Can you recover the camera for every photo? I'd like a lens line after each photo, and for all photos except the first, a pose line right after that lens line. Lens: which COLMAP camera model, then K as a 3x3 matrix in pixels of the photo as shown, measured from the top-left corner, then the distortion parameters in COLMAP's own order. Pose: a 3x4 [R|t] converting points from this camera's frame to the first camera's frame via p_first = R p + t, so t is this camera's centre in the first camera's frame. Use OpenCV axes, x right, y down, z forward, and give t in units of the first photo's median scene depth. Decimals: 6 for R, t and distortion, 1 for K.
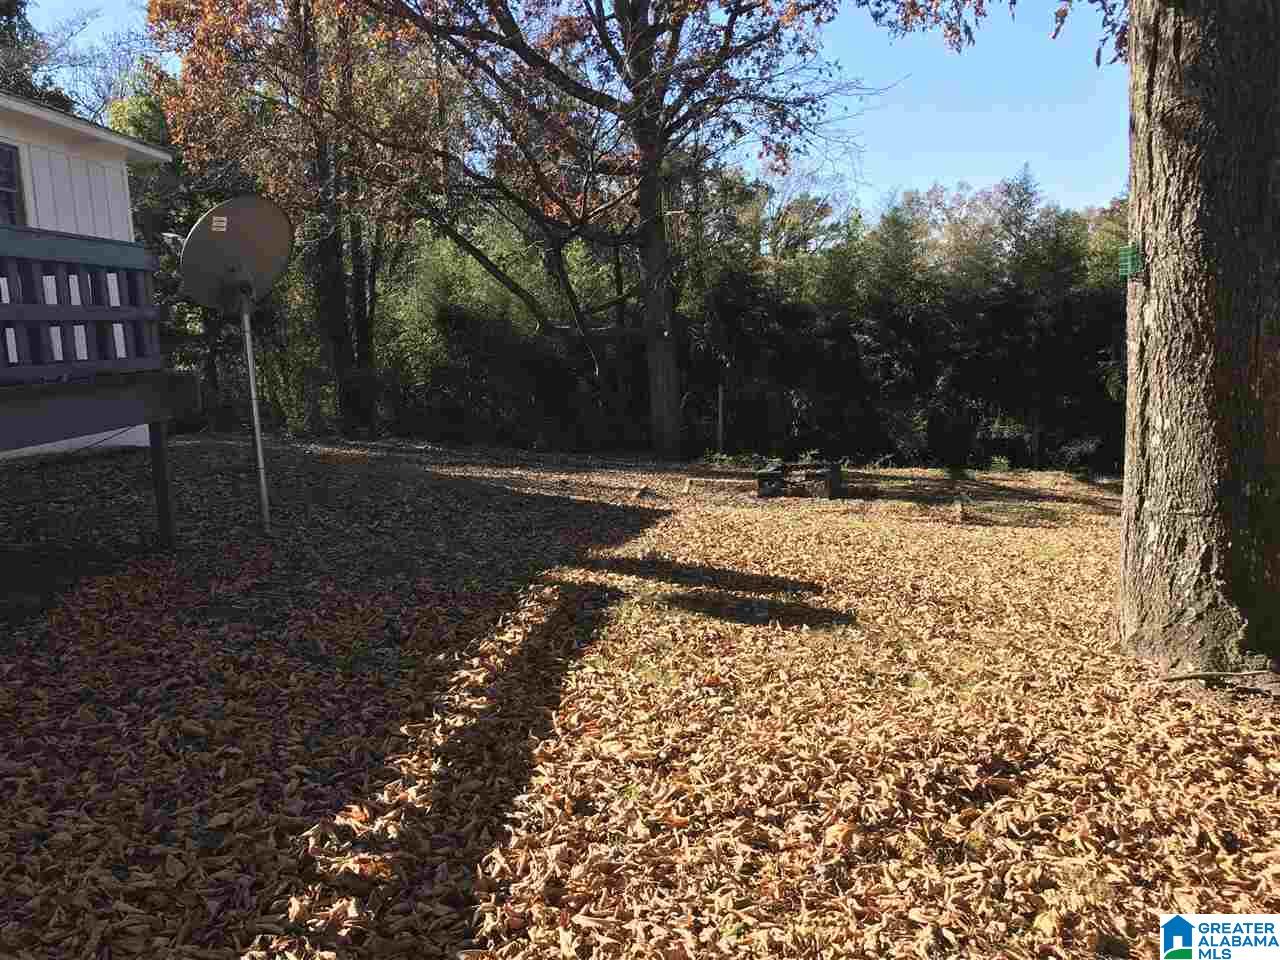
lens RADIAL K [[1088.3, 0, 636.5], [0, 1088.3, 477.9], [0, 0, 1]] dist [0.018110, -0.019705]
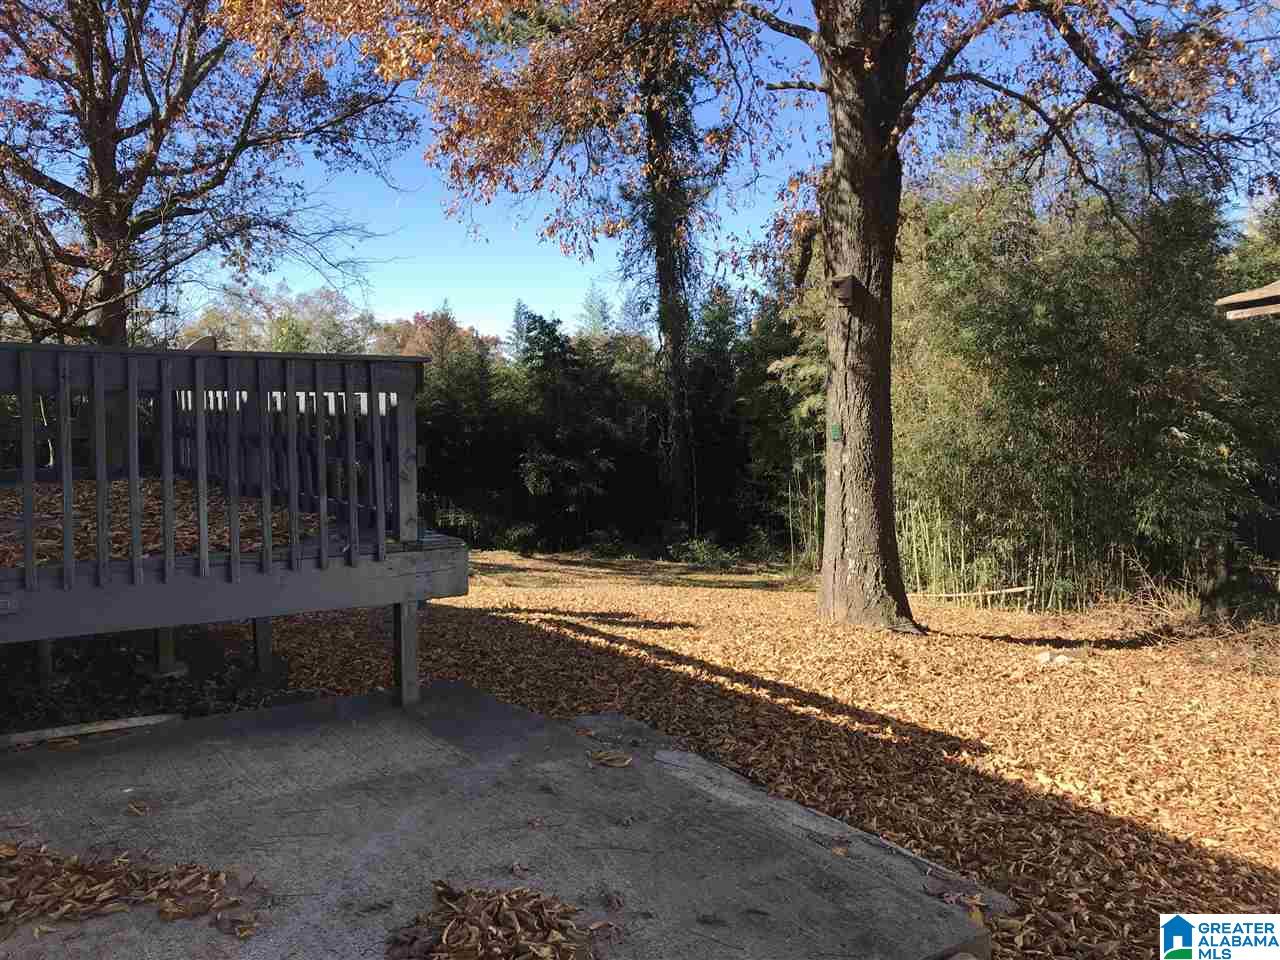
lens RADIAL K [[1088.3, 0, 641.7], [0, 1088.3, 479.5], [0, 0, 1]] dist [0.018110, -0.019705]
pose [[0.798615, 0.004241, 0.601827, -1.082477], [0.044802, 0.996782, -0.066475, 0.010323], [-0.600172, 0.080050, 0.795855, -0.407631]]
